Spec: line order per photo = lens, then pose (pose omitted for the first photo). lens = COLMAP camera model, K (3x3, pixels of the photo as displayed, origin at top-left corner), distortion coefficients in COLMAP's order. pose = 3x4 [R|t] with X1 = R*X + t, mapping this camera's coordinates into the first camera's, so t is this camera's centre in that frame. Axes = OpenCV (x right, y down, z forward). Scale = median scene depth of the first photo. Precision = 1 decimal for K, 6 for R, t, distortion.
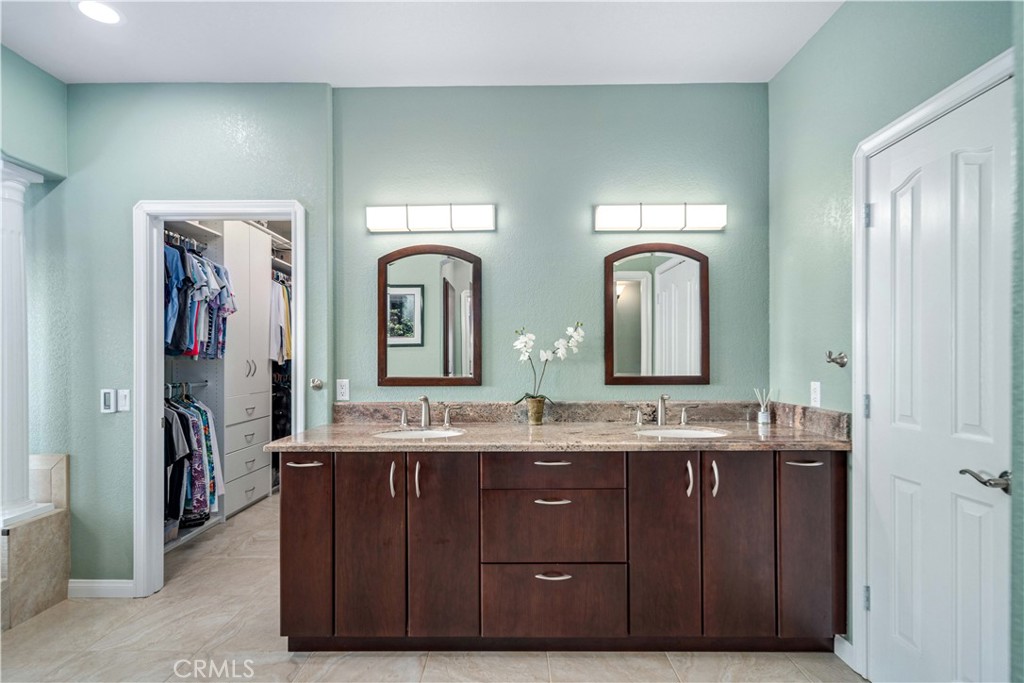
lens RADIAL K [[495.1, 0, 498.4], [0, 495.1, 345.3], [0, 0, 1]] dist [-0.012298, -0.000467]
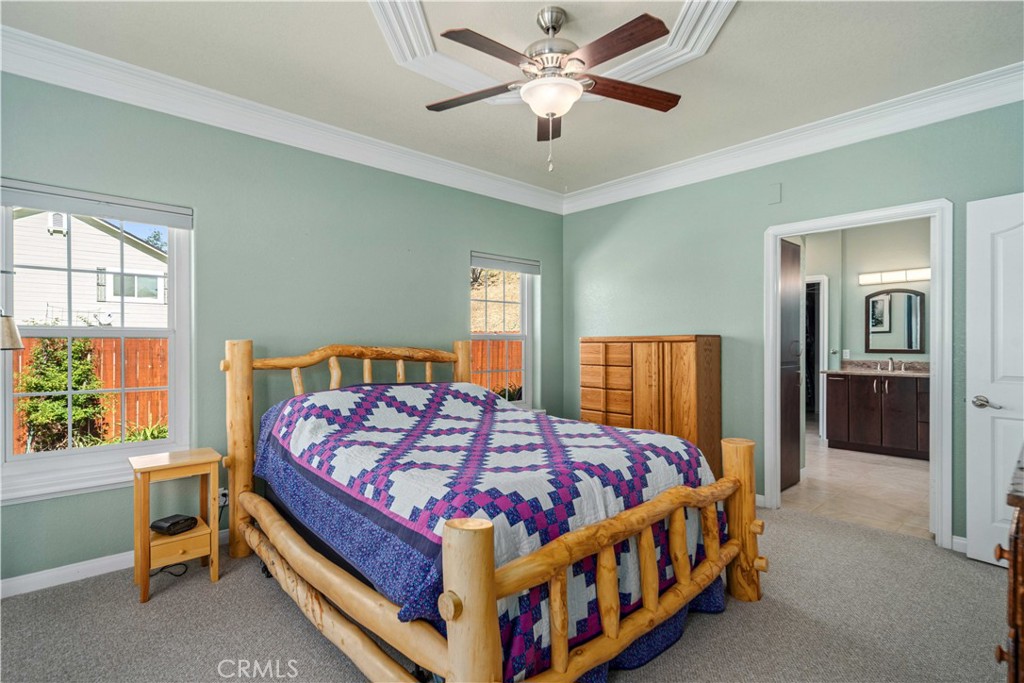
lens RADIAL K [[495.1, 0, 498.4], [0, 495.1, 345.3], [0, 0, 1]] dist [-0.012298, -0.000467]
pose [[0.676019, 0.006243, -0.736858, 0.318735], [0.021378, 0.999377, 0.028081, -0.057380], [0.736574, -0.034736, 0.675464, -1.997635]]
